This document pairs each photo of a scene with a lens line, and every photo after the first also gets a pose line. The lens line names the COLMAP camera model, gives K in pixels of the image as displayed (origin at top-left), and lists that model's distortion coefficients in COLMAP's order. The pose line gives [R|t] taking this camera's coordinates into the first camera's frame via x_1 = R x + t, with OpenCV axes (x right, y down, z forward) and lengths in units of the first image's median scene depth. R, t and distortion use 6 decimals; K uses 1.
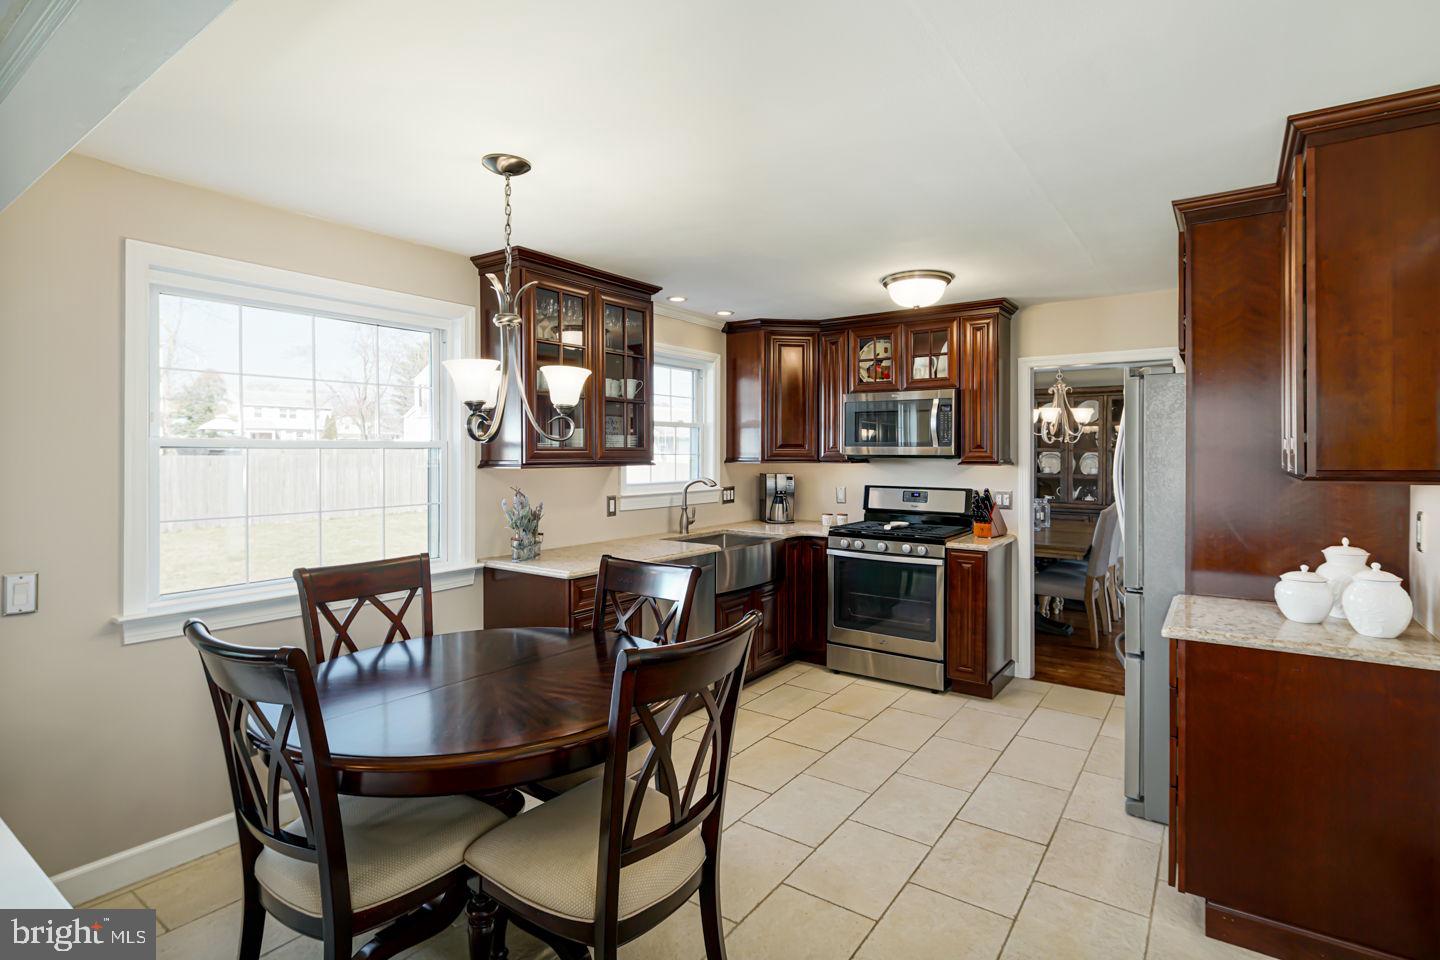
lens RADIAL K [[709.3, 0, 722.6], [0, 709.3, 453.0], [0, 0, 1]] dist [0.003369, 0.000230]
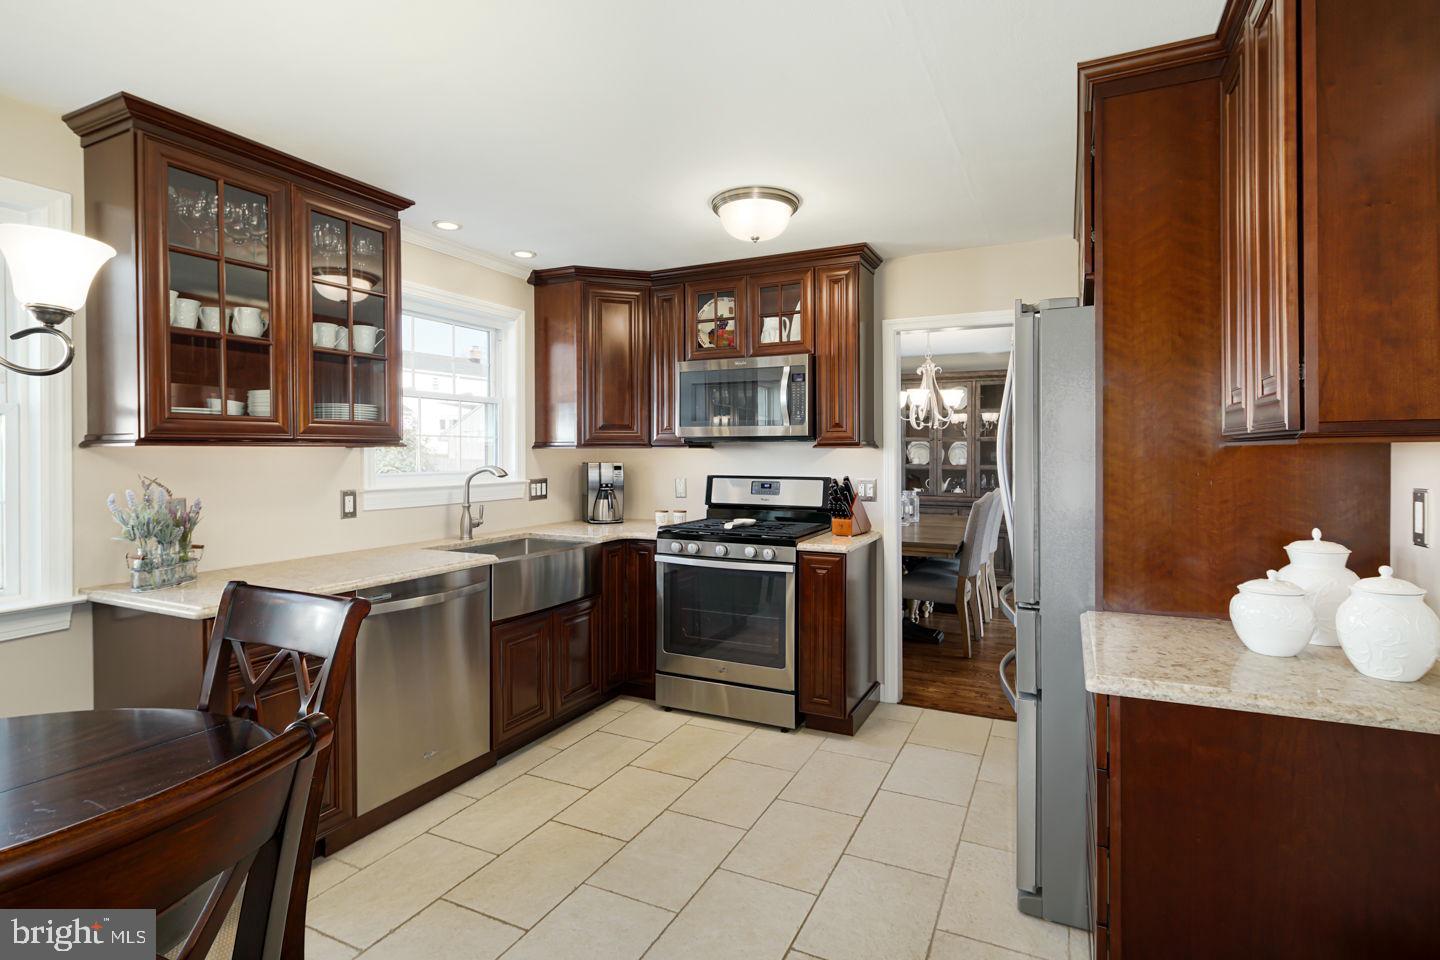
lens RADIAL K [[709.3, 0, 722.6], [0, 709.3, 453.0], [0, 0, 1]] dist [0.003369, 0.000230]
pose [[0.986826, -0.003807, 0.161742, 0.094588], [0.003831, 0.999993, 0.000161, 0.021734], [-0.161741, 0.000461, 0.986833, 0.205684]]
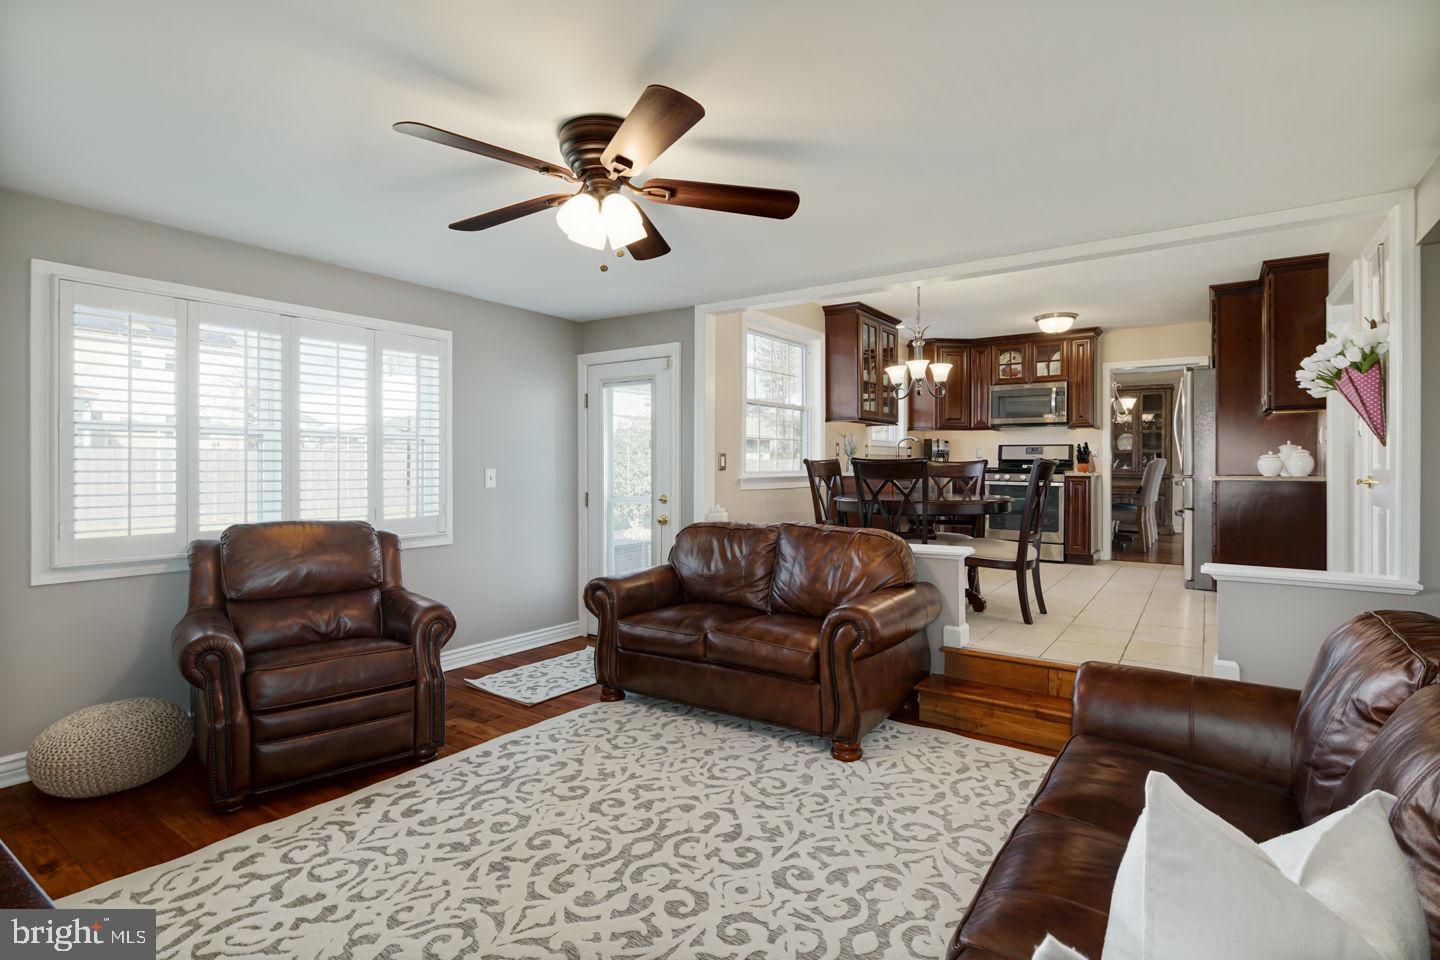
lens RADIAL K [[708.8, 0, 721.7], [0, 708.8, 464.5], [0, 0, 1]] dist [-0.001057, -0.000505]
pose [[0.999944, 0.000537, 0.010533, -0.471674], [-0.000558, 0.999998, 0.001939, 0.095207], [-0.010532, -0.001945, 0.999943, -0.610933]]
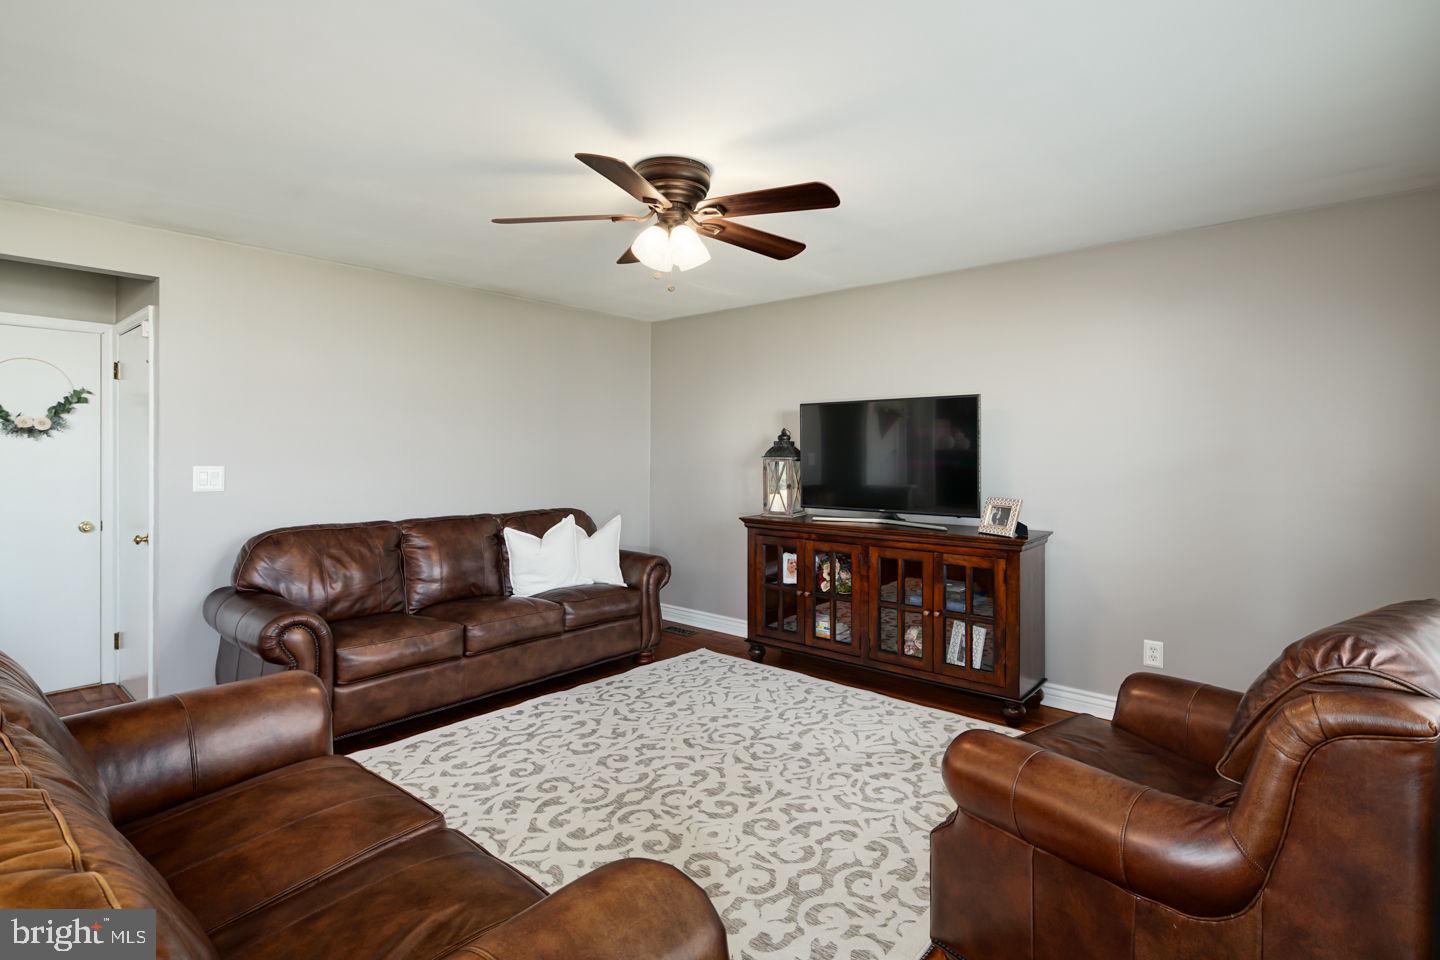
lens RADIAL K [[697.5, 0, 723.6], [0, 697.5, 458.5], [0, 0, 1]] dist [0.000331, -0.000022]
pose [[-0.995859, -0.007070, 0.090633, -0.646877], [-0.006642, 0.999965, 0.005029, 0.091911], [-0.090666, 0.004406, -0.995872, 0.465766]]
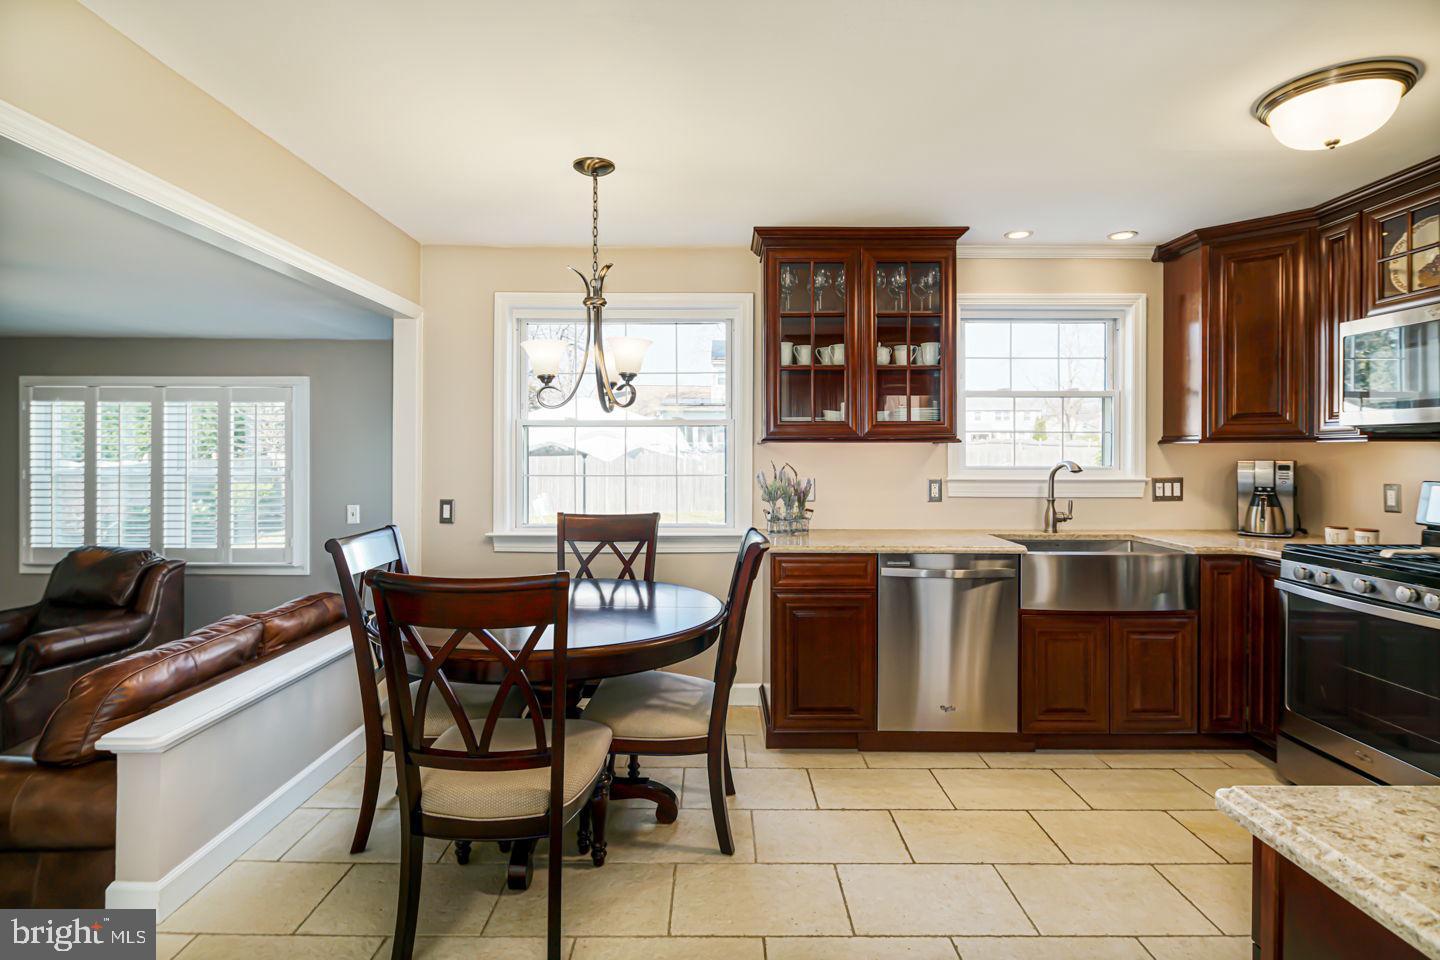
lens RADIAL K [[709.3, 0, 722.6], [0, 709.3, 453.0], [0, 0, 1]] dist [0.003369, 0.000230]
pose [[0.582558, 0.000674, -0.812789, 0.369520], [-0.001464, 0.999999, -0.000220, 0.026740], [0.812788, 0.001318, 0.582558, 0.254563]]
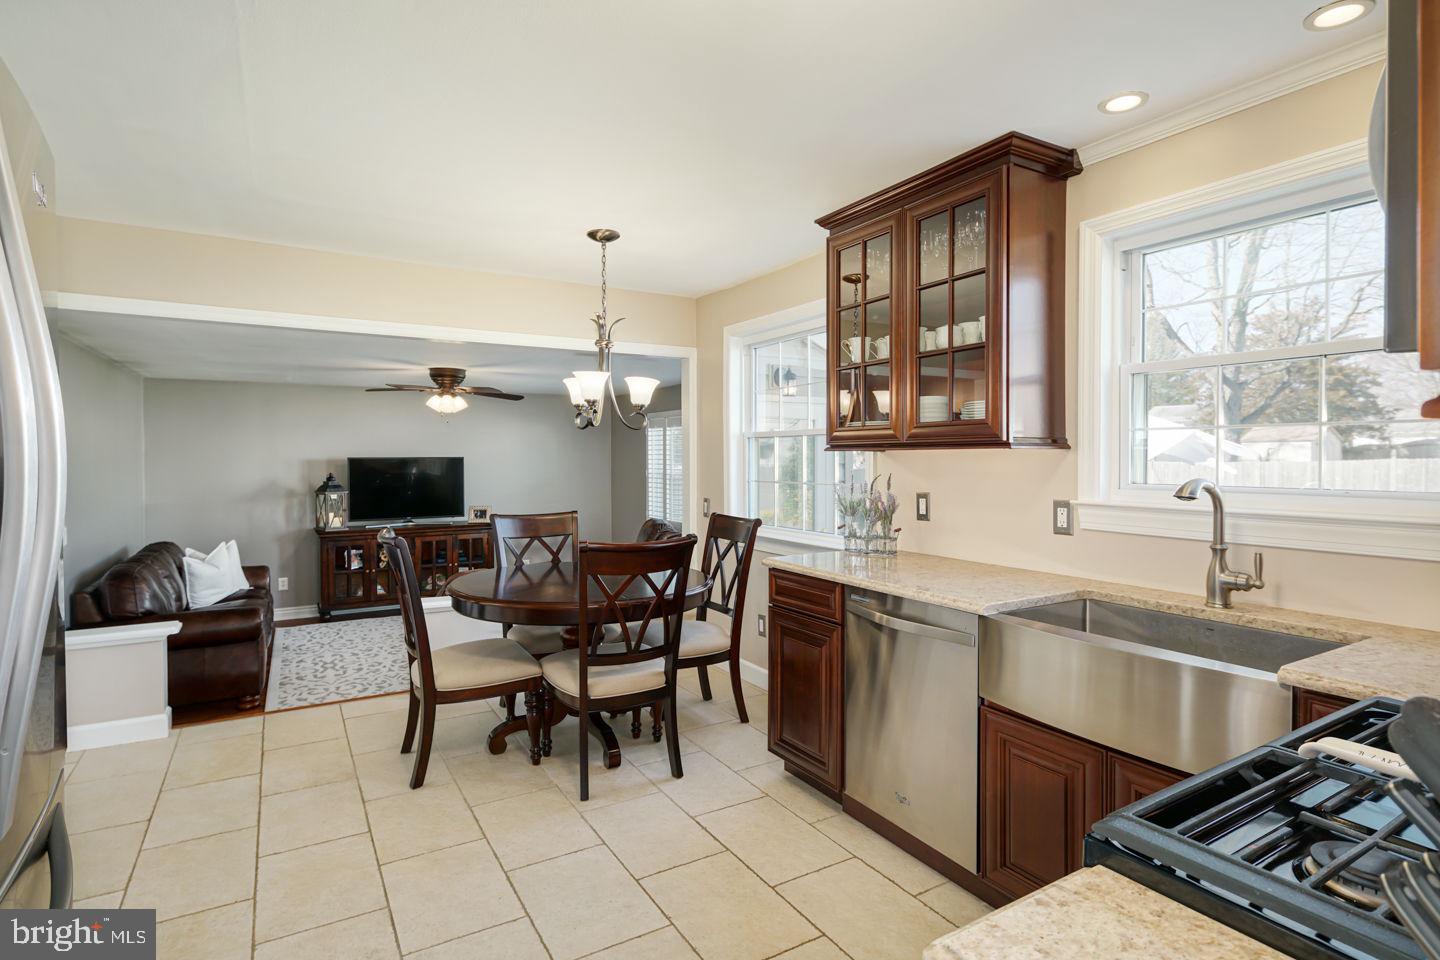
lens RADIAL K [[726.8, 0, 725.1], [0, 726.8, 472.6], [0, 0, 1]] dist [0.001984, 0.000183]
pose [[-0.395920, 0.020867, -0.918048, 0.475273], [0.001624, 0.999756, 0.022024, 0.020749], [0.918283, 0.007229, -0.395858, 0.901298]]
